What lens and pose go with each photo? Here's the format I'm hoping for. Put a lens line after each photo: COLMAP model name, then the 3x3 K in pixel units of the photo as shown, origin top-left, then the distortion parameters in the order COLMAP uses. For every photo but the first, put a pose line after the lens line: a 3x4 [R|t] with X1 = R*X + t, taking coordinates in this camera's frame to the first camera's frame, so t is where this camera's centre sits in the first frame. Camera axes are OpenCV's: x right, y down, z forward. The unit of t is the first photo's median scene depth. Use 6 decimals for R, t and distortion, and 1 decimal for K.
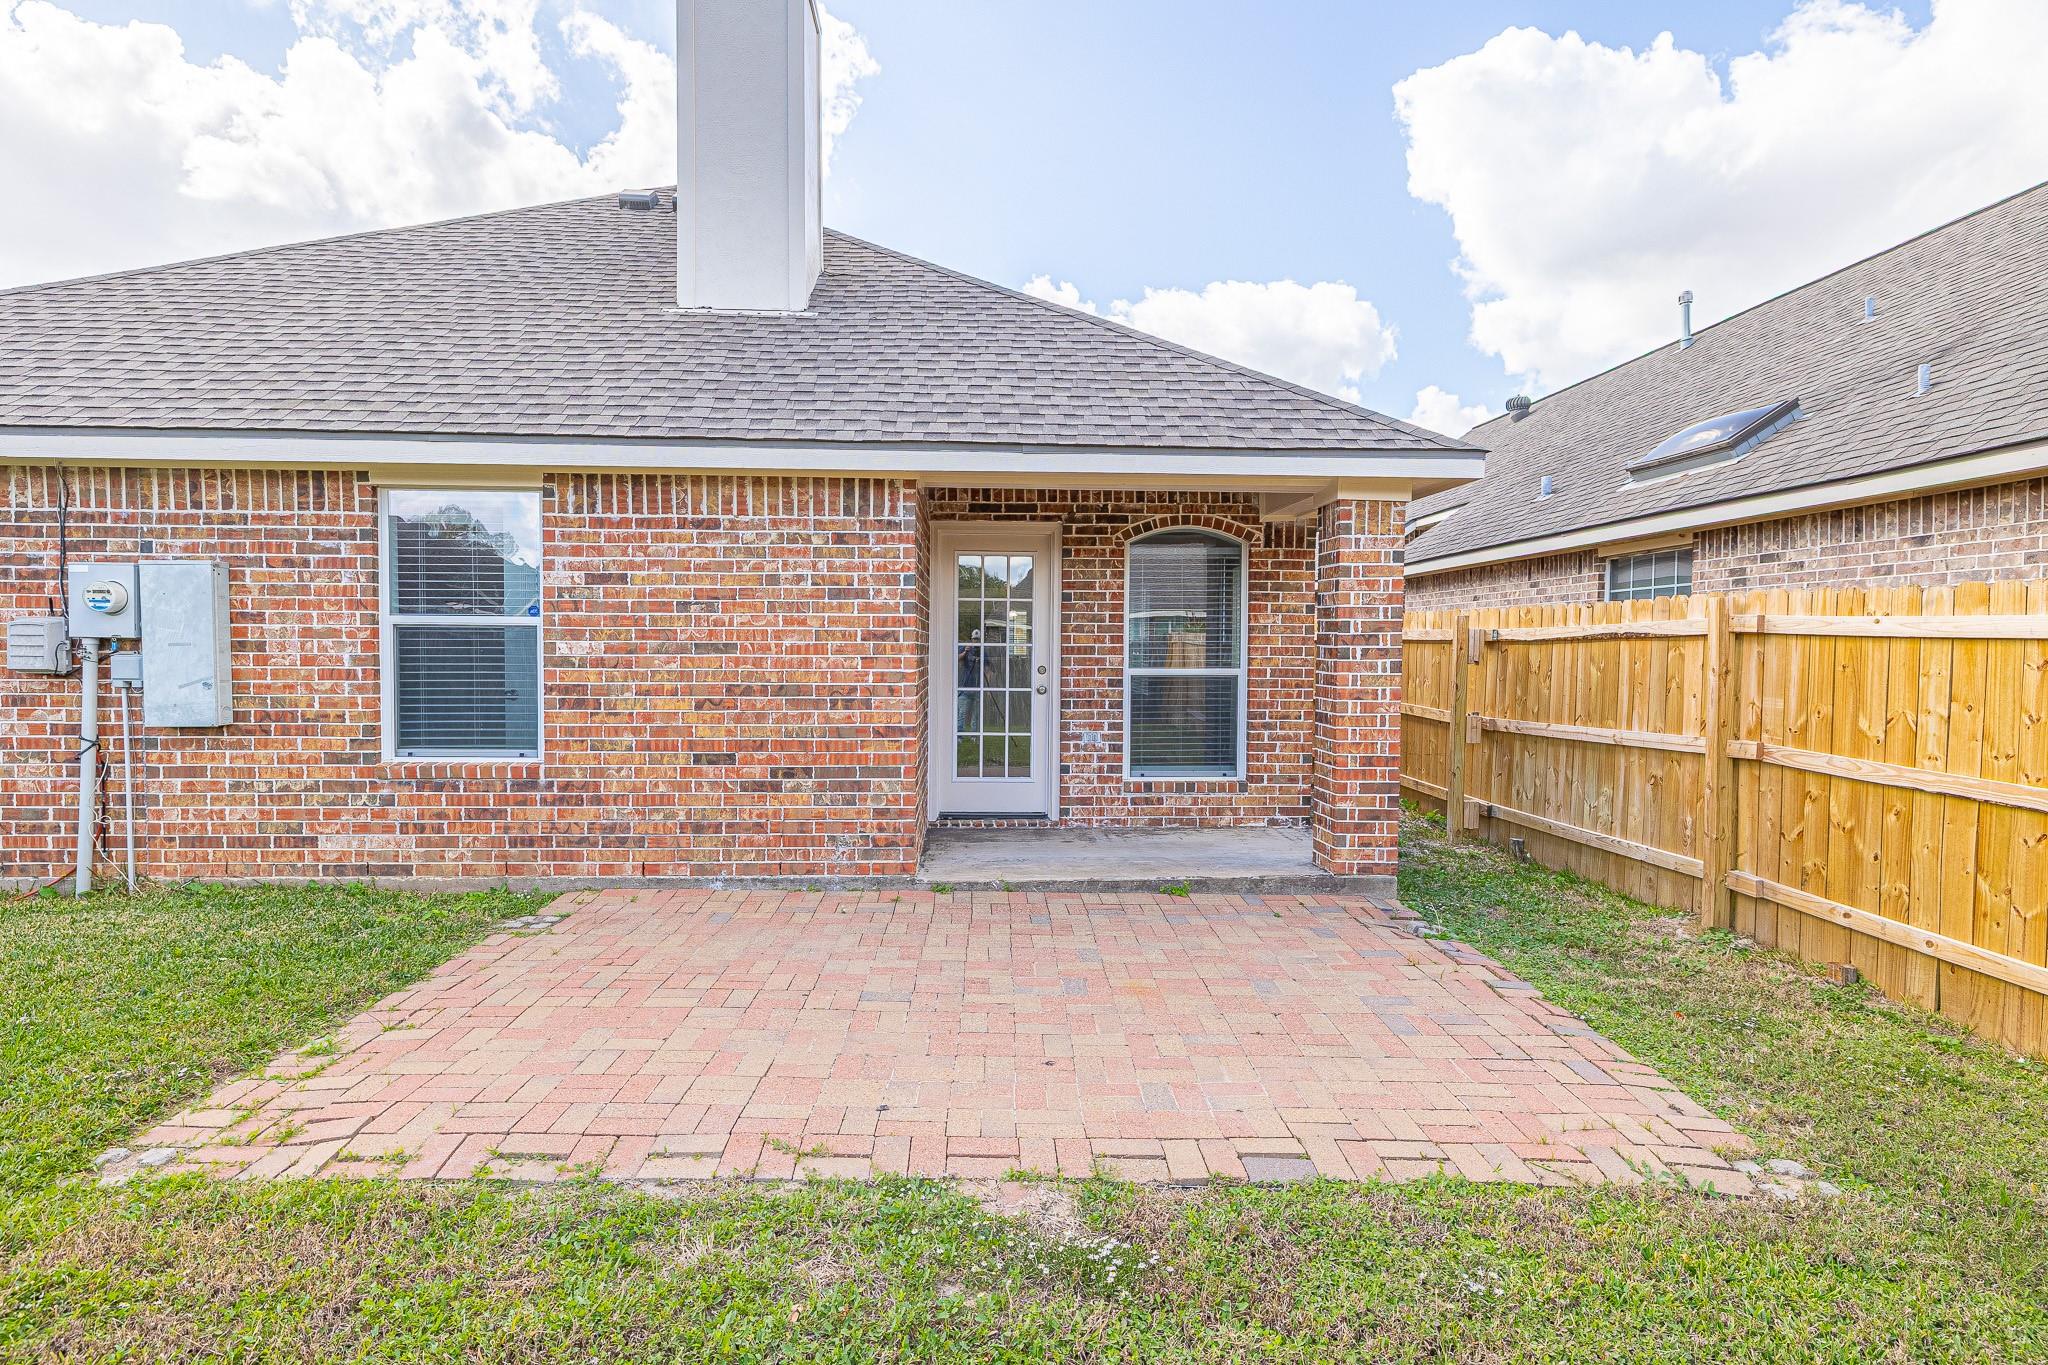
lens RADIAL K [[1037.6, 0, 1019.2], [0, 1037.6, 680.6], [0, 0, 1]] dist [-0.005243, 0.000693]
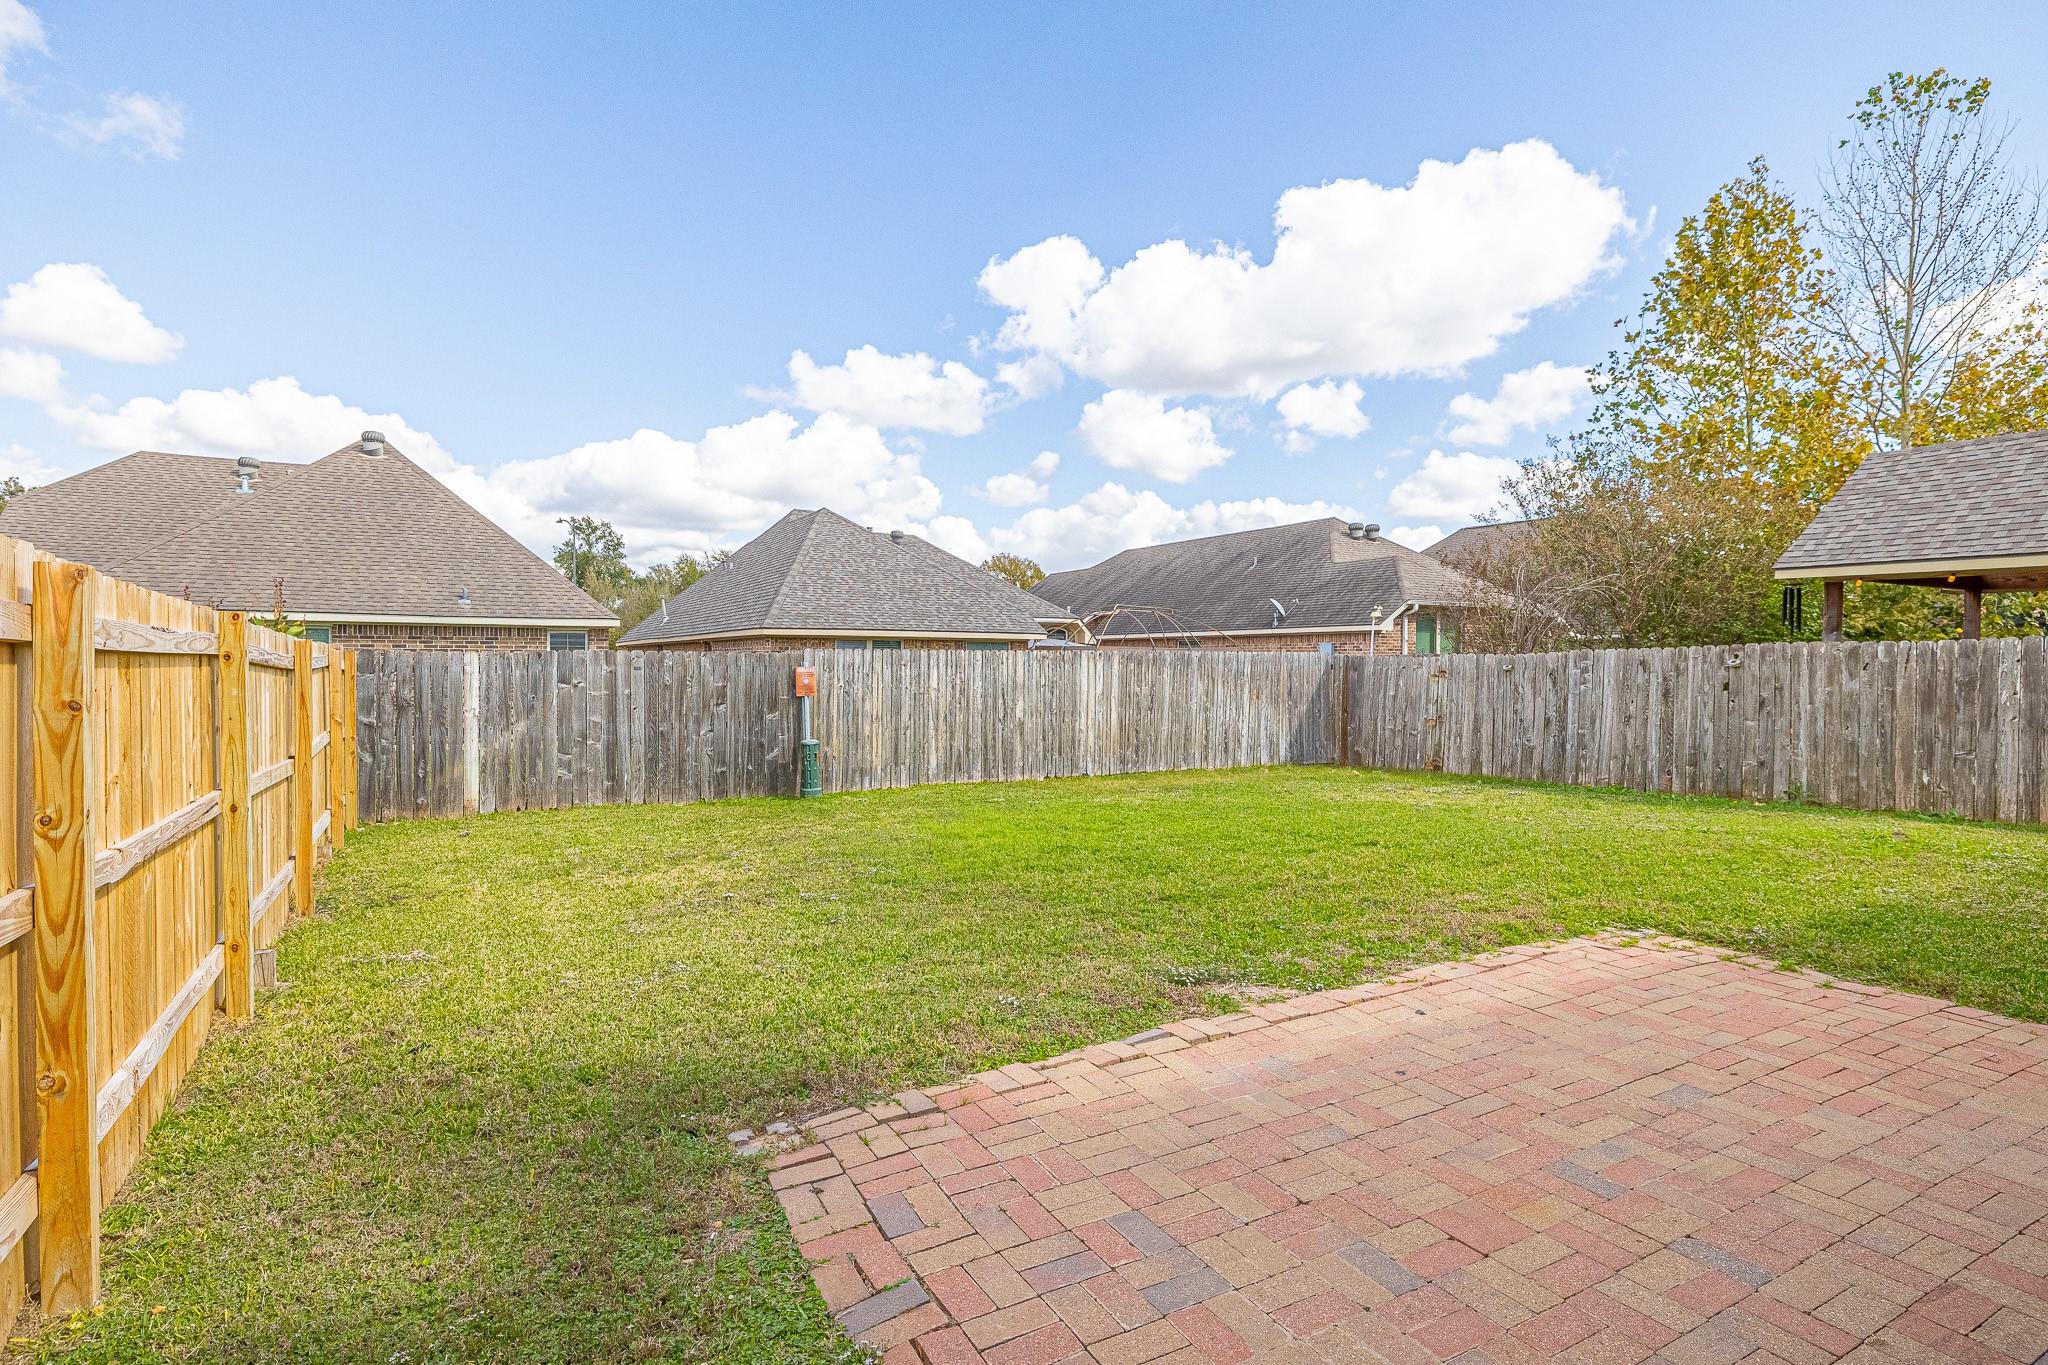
lens RADIAL K [[1037.6, 0, 1019.2], [0, 1037.6, 680.6], [0, 0, 1]] dist [-0.005243, 0.000693]
pose [[-0.897496, -0.003554, -0.441009, 0.509905], [-0.025386, 0.998726, 0.043614, -0.032501], [0.440292, 0.050339, -0.896443, 1.077031]]
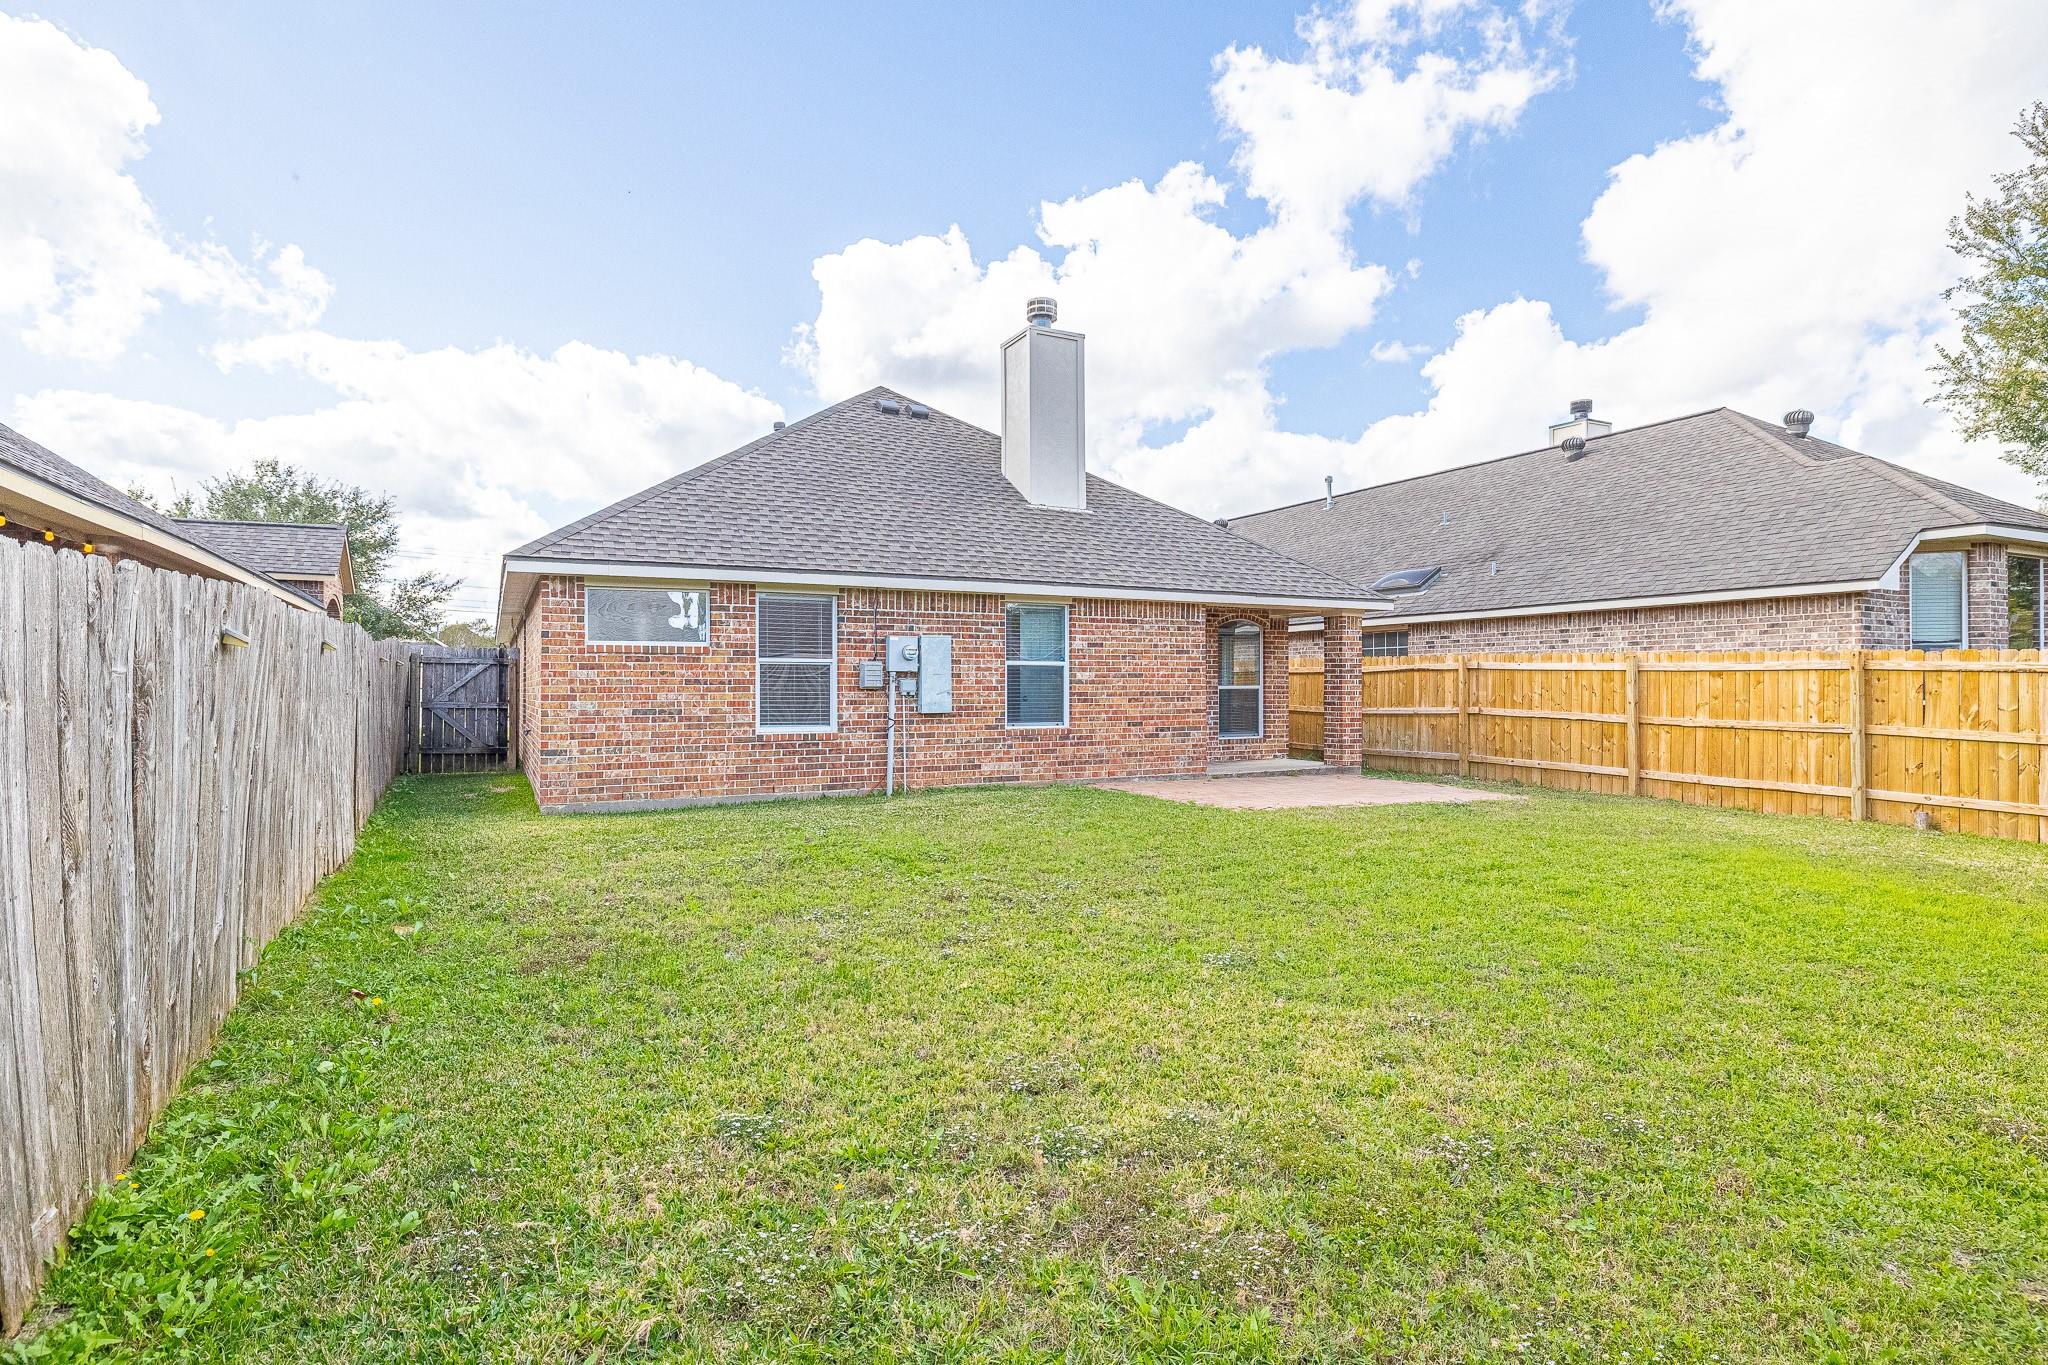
lens RADIAL K [[1052.9, 0, 1024.0], [0, 1052.9, 682.5], [0, 0, 1]] dist [-0.007506, -0.001047]
pose [[0.908701, -0.006430, 0.417398, -1.488852], [0.020656, 0.999349, -0.029574, 0.047728], [-0.416936, 0.035496, 0.908242, -1.009914]]
